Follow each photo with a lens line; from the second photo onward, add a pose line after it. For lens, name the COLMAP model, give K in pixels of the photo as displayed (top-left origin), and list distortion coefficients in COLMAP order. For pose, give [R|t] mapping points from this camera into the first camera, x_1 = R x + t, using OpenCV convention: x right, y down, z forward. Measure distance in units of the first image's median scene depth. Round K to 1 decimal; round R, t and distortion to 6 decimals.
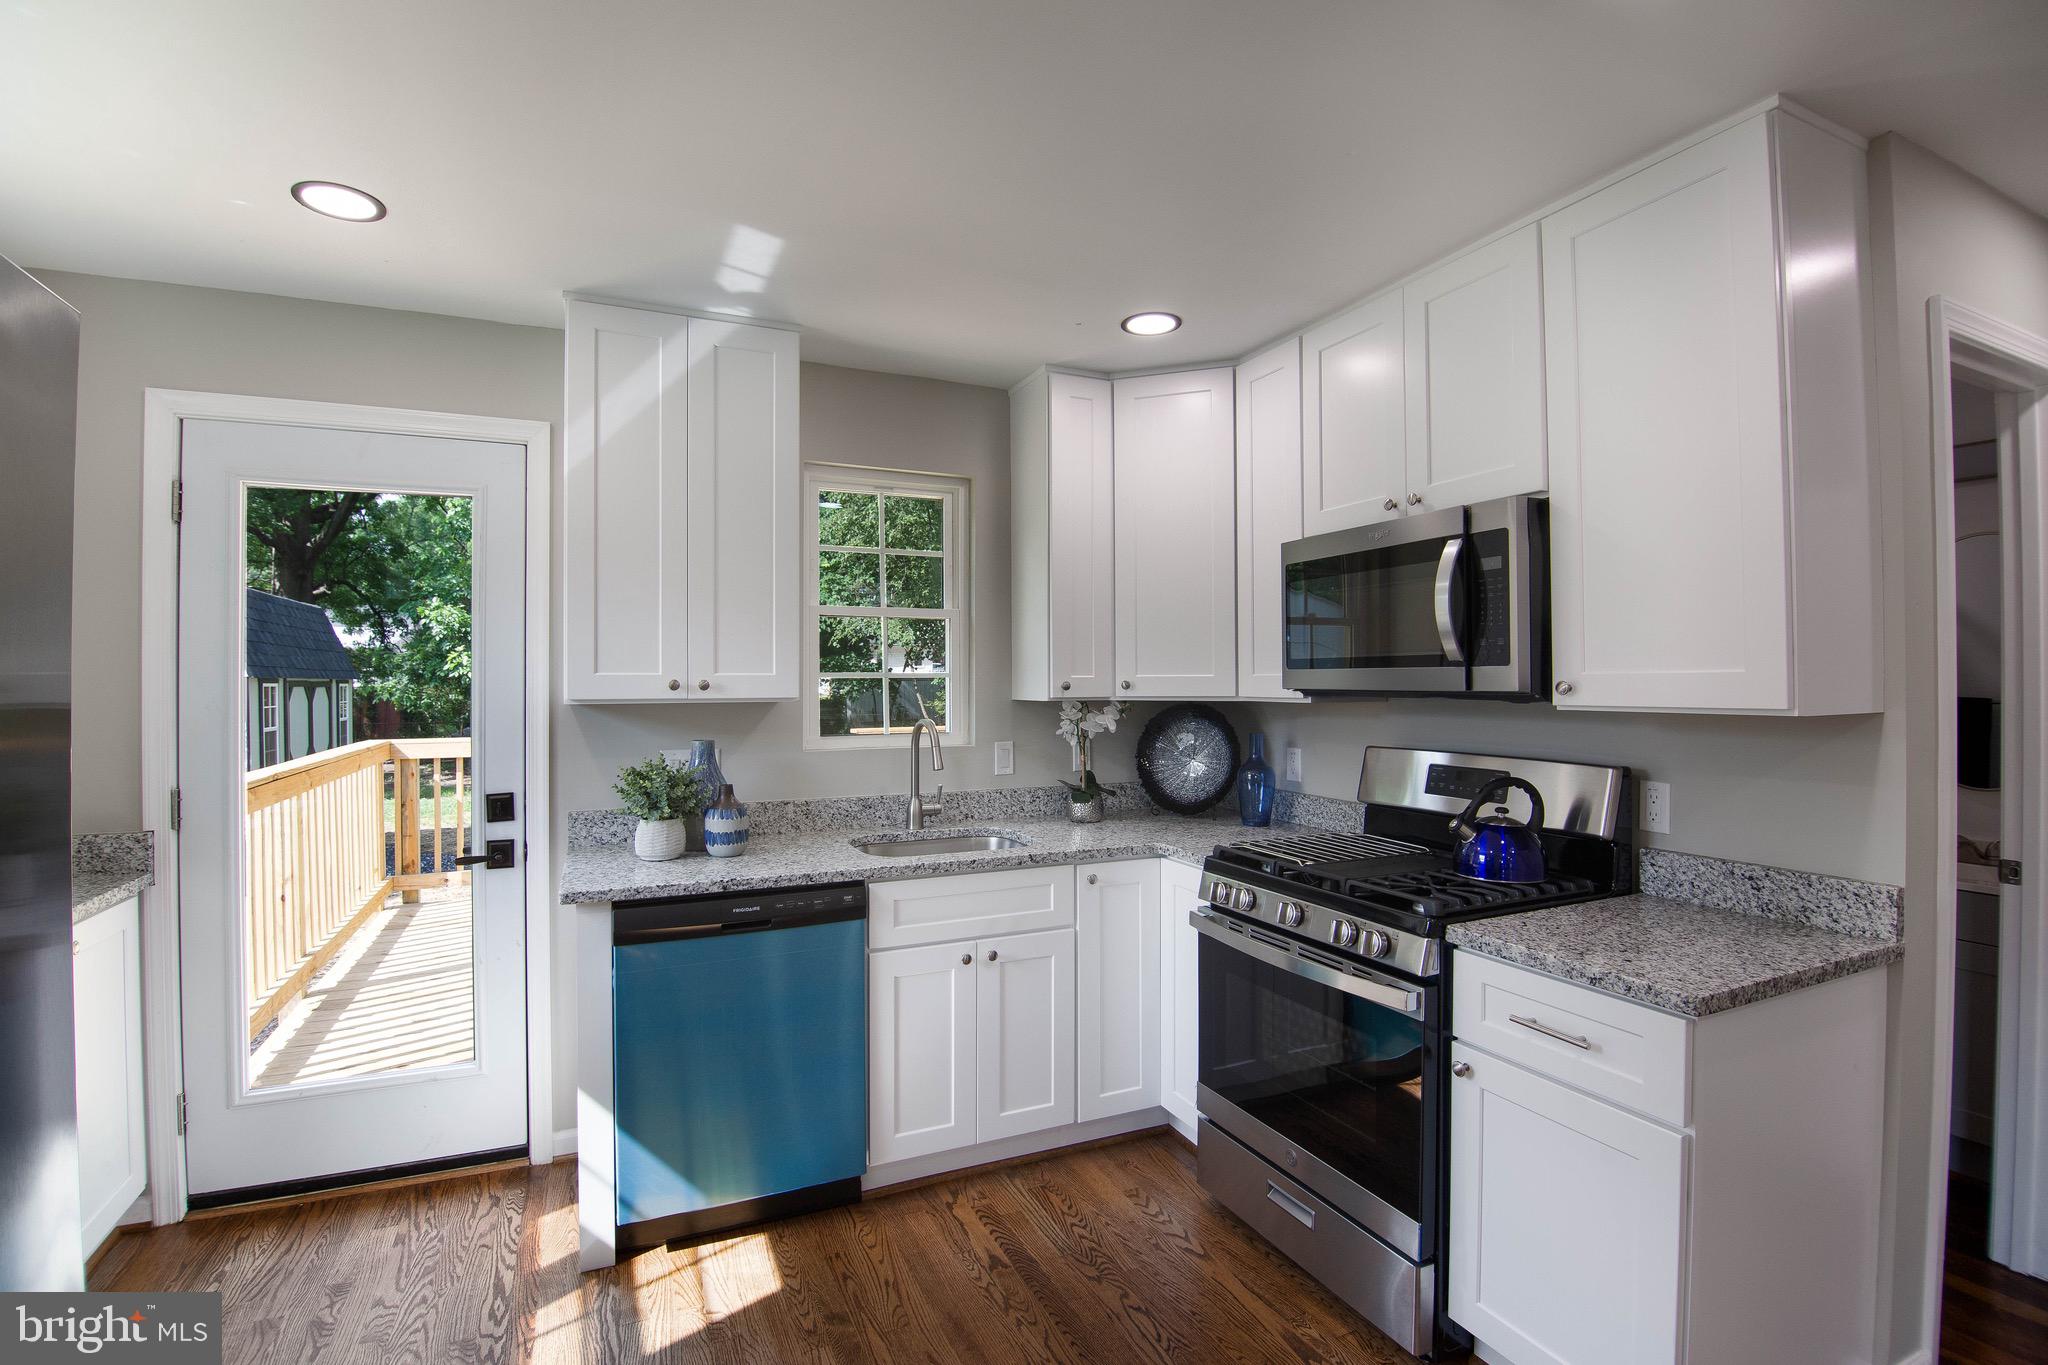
lens RADIAL K [[955.3, 0, 1032.4], [0, 955.3, 674.3], [0, 0, 1]] dist [-0.010426, -0.013634]
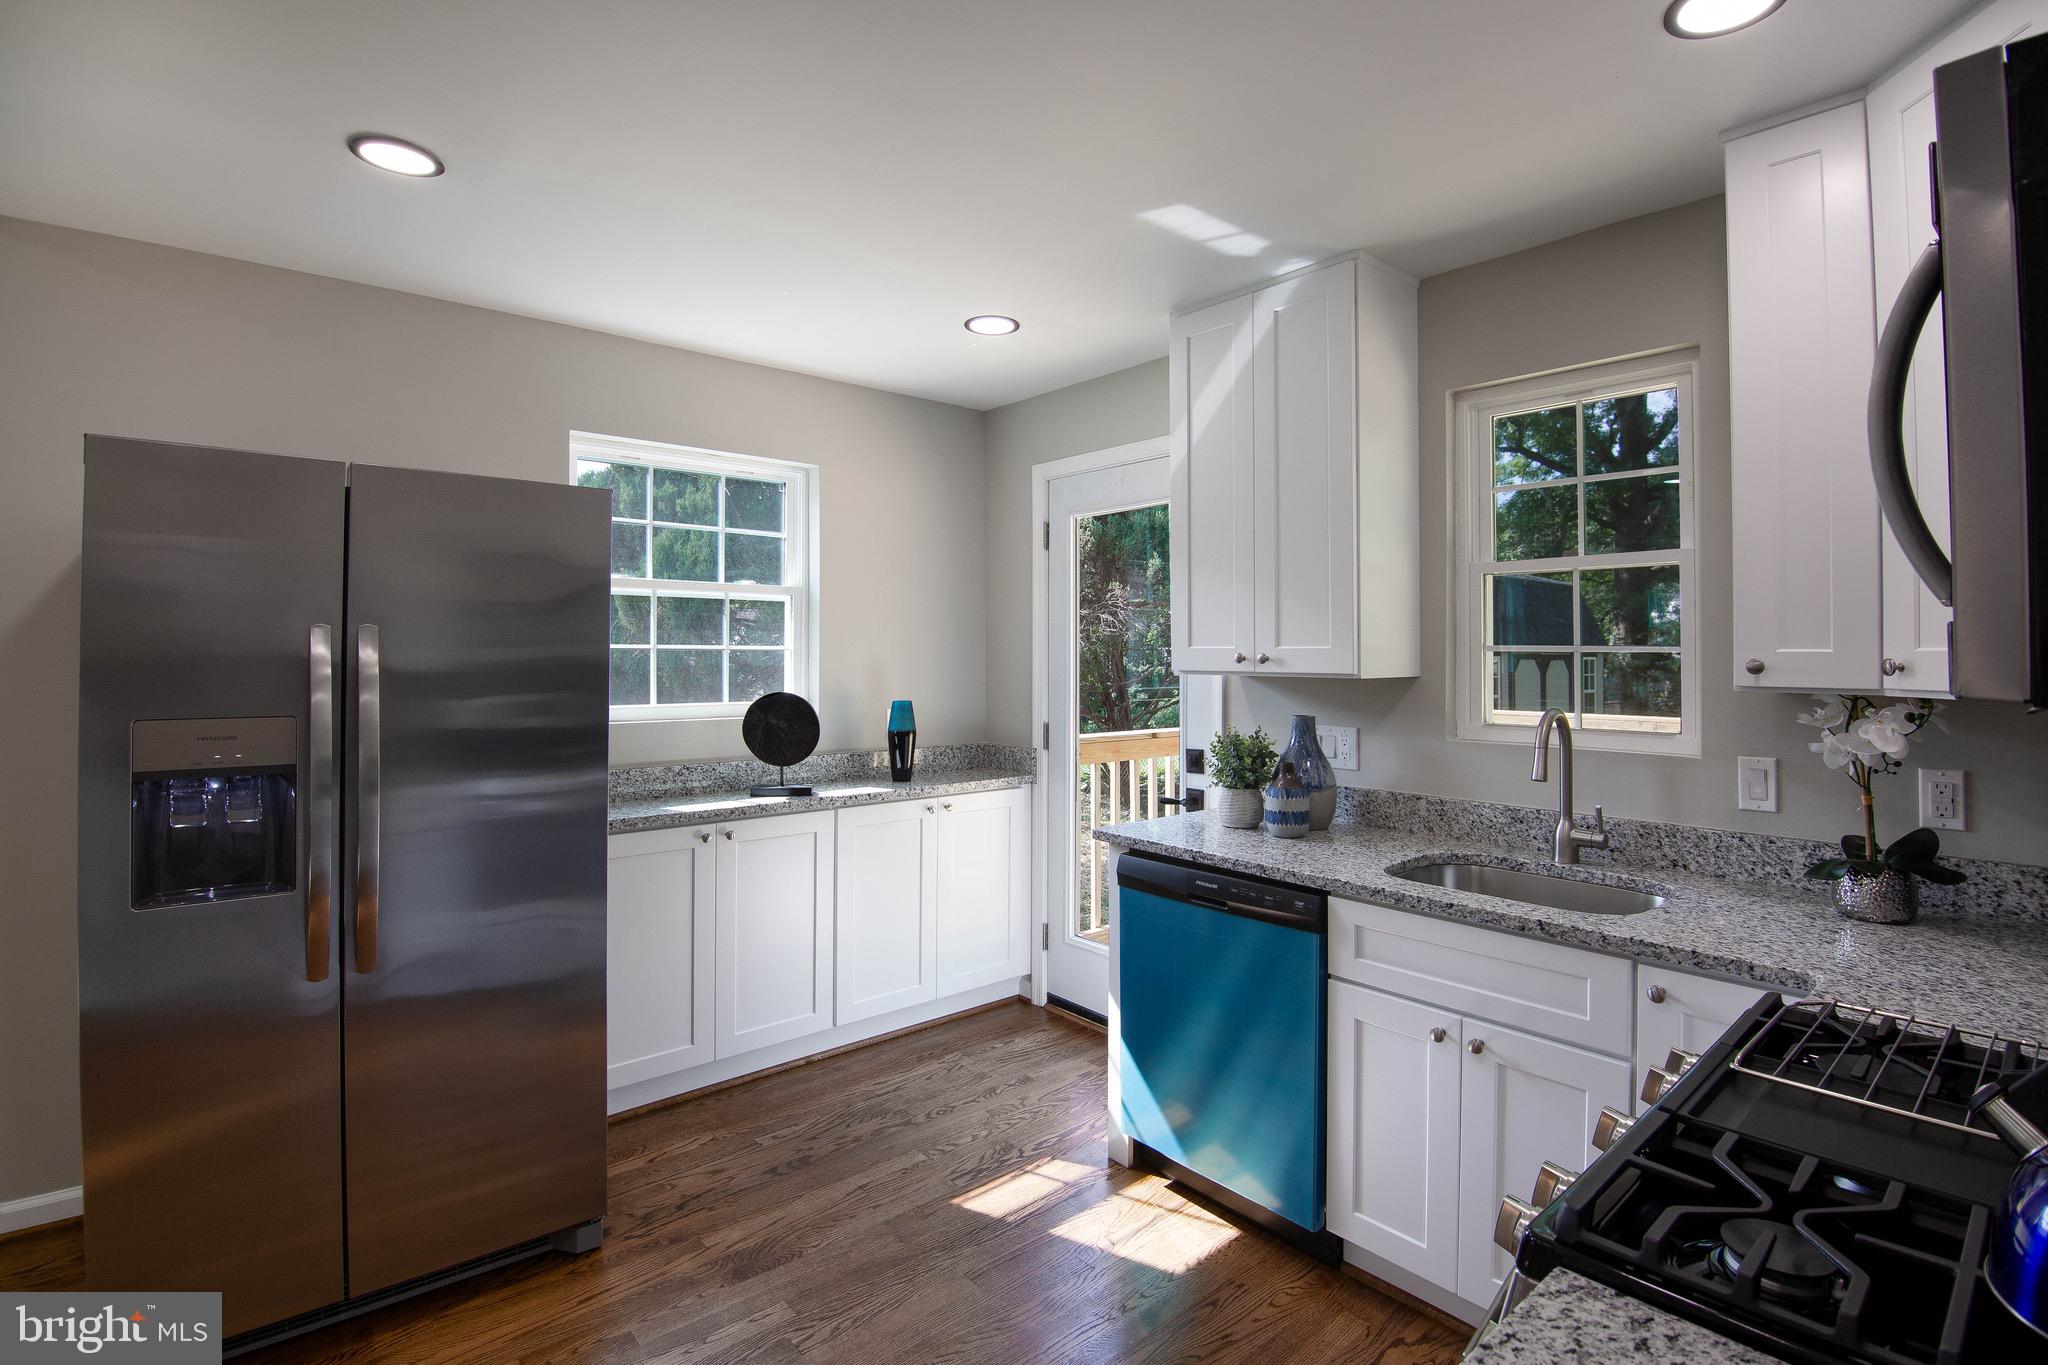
lens RADIAL K [[971.5, 0, 1020.0], [0, 971.5, 650.7], [0, 0, 1]] dist [-0.001662, -0.021159]
pose [[0.273152, 0.001388, -0.961970, 0.562501], [0.002070, 0.999996, 0.002030, 0.000547], [0.961969, -0.002546, 0.273148, 0.488832]]
